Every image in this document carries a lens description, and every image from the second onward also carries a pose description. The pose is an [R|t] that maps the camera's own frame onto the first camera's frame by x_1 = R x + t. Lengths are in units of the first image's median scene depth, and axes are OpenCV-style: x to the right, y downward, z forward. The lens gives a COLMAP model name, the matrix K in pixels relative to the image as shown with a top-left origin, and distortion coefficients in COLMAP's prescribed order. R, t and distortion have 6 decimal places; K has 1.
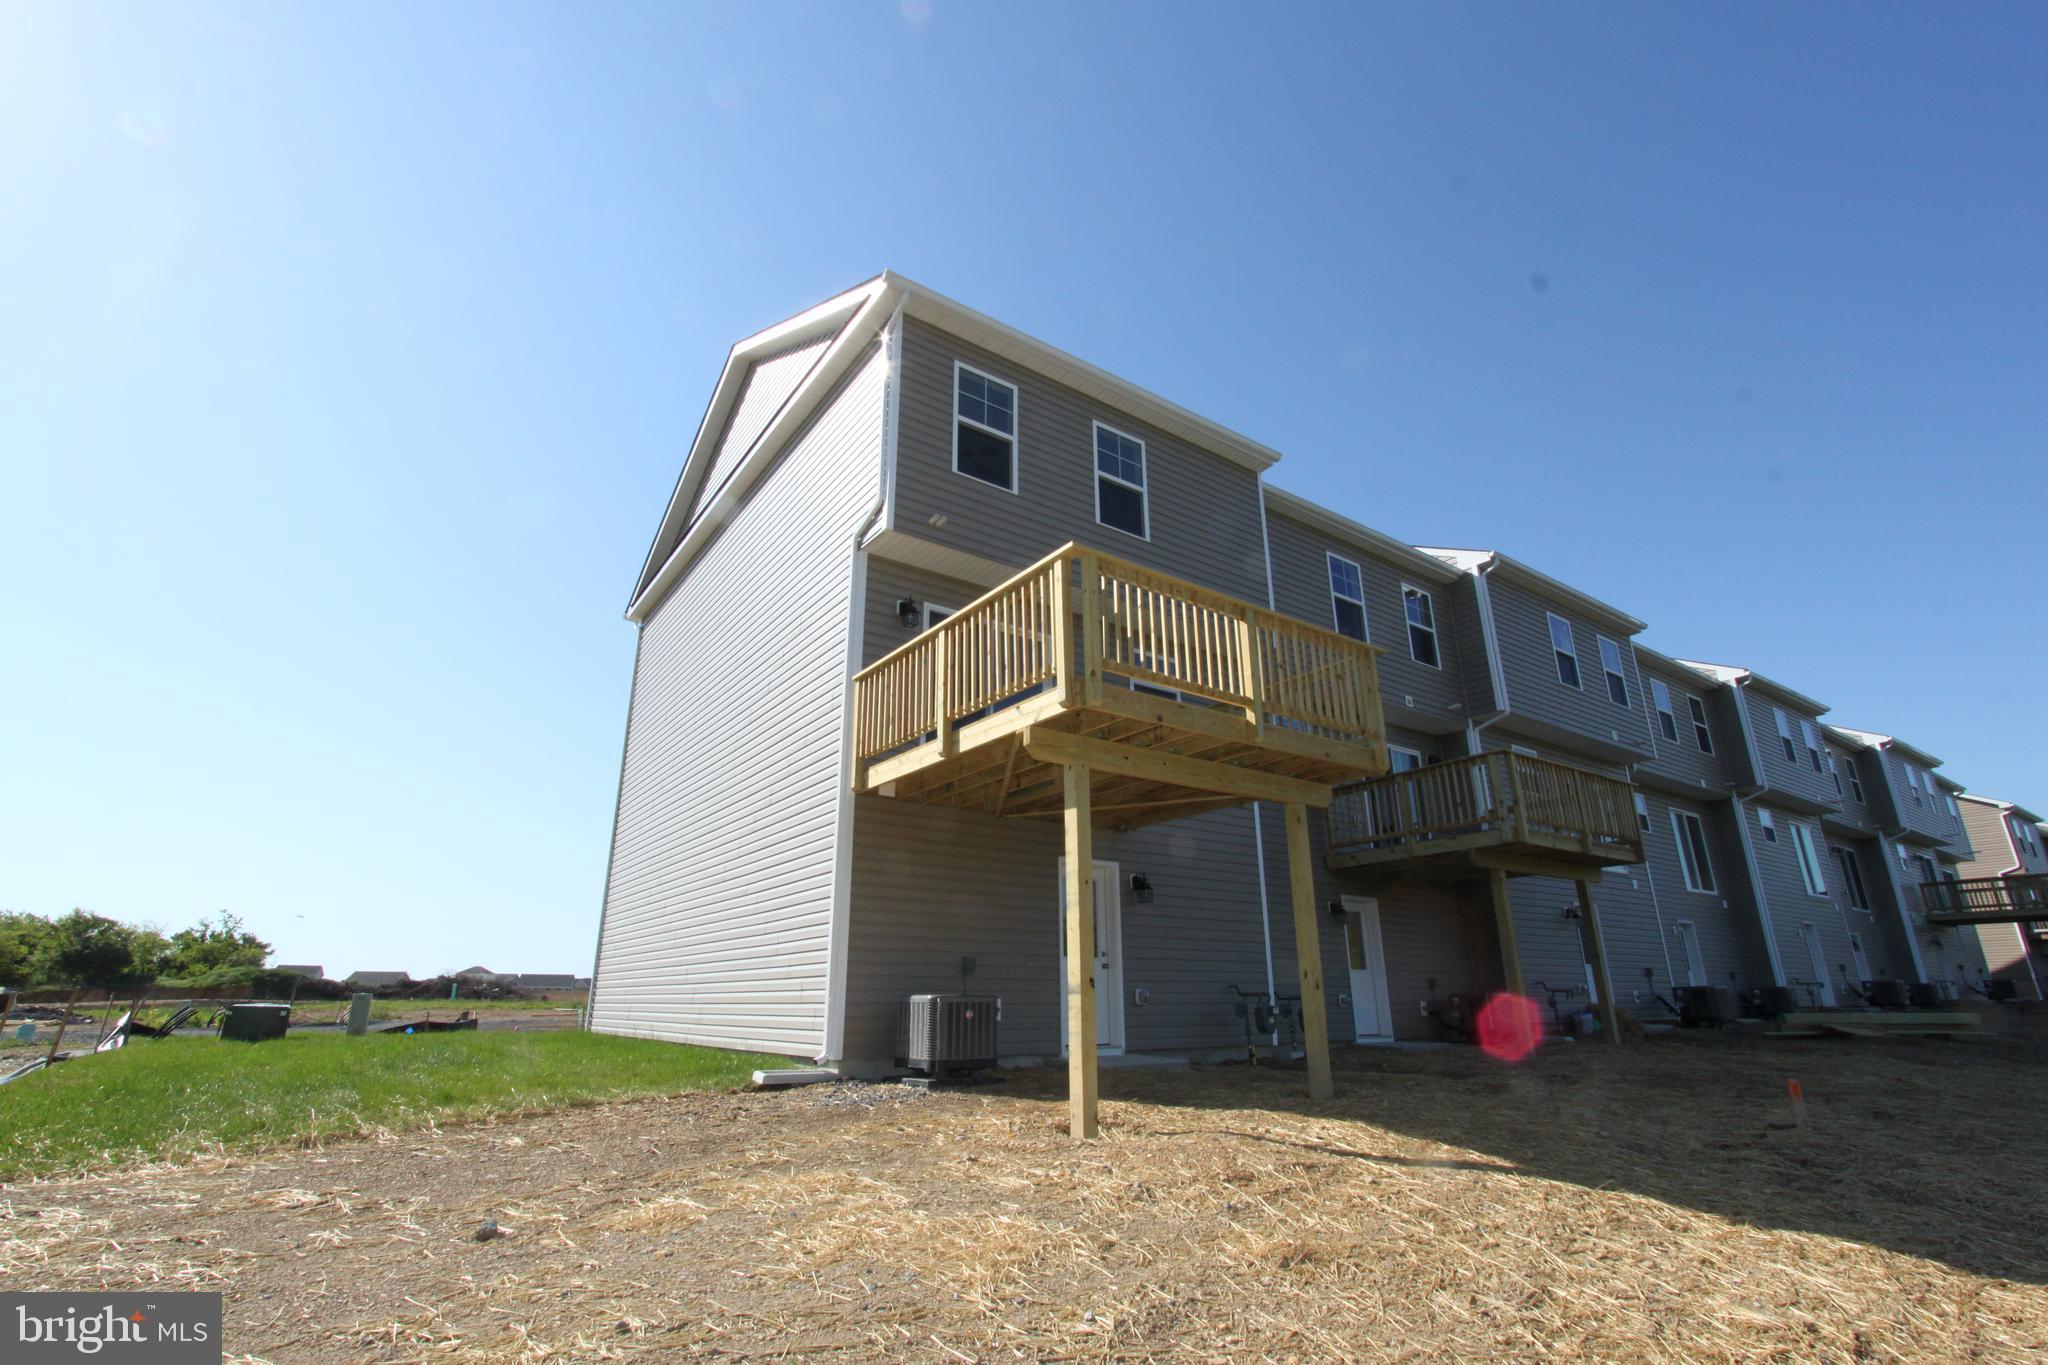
lens RADIAL K [[947.2, 0, 1024.0], [0, 947.2, 682.5], [0, 0, 1]] dist [0.001531, 0.000926]
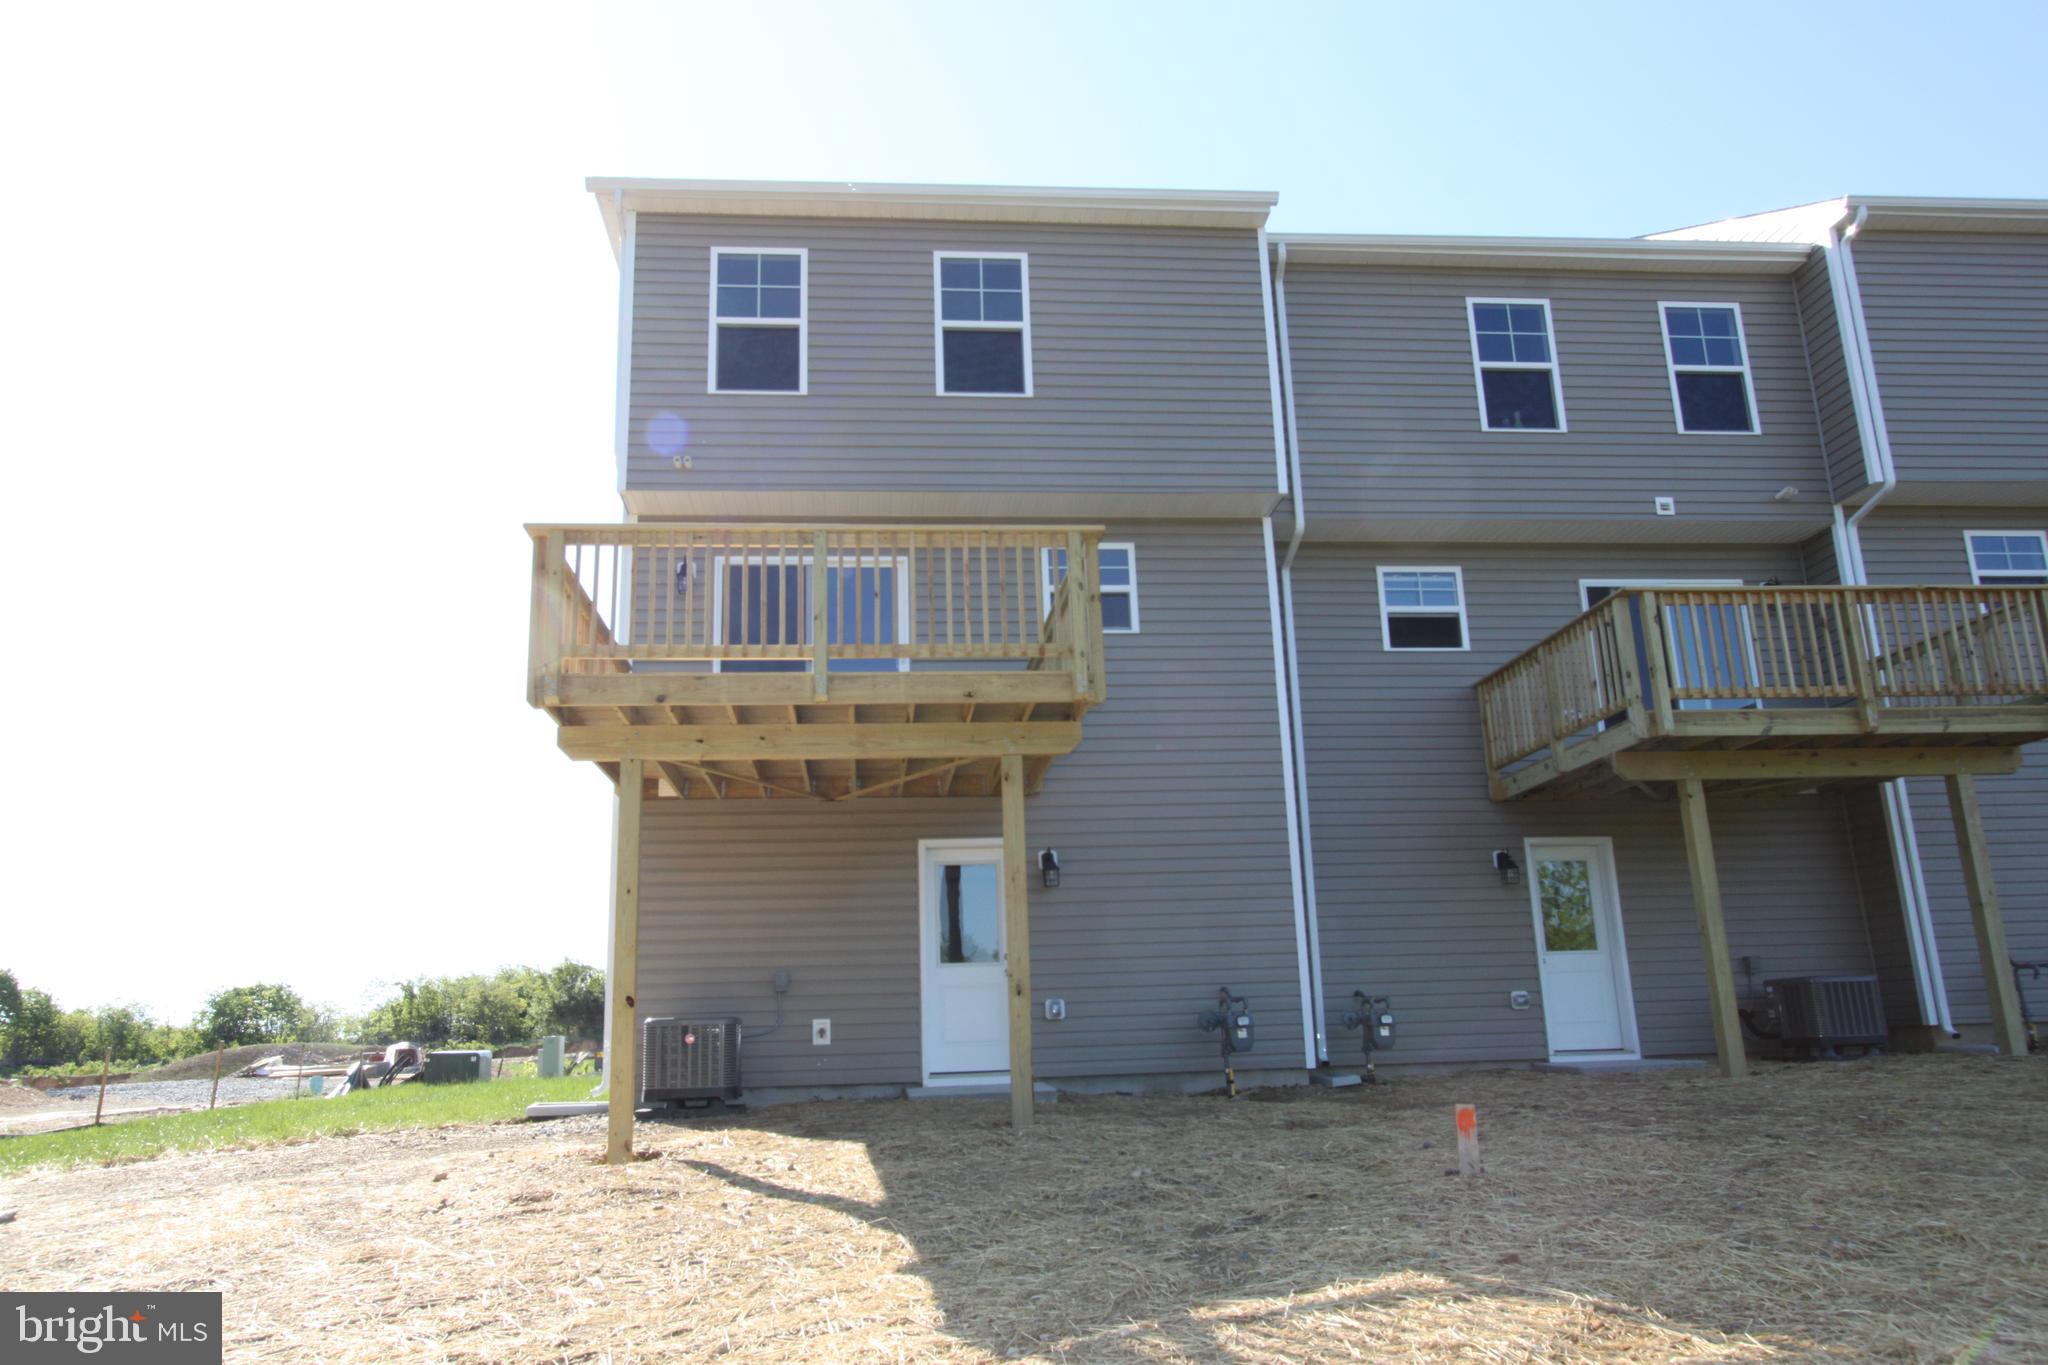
lens RADIAL K [[1416.5, 0, 1024.0], [0, 1416.5, 682.5], [0, 0, 1]] dist [0.010781, 0.001414]
pose [[0.866683, -0.150560, -0.475597, 0.531060], [0.190568, 0.980987, 0.036722, 0.022043], [0.461025, -0.122459, 0.878897, 0.016577]]
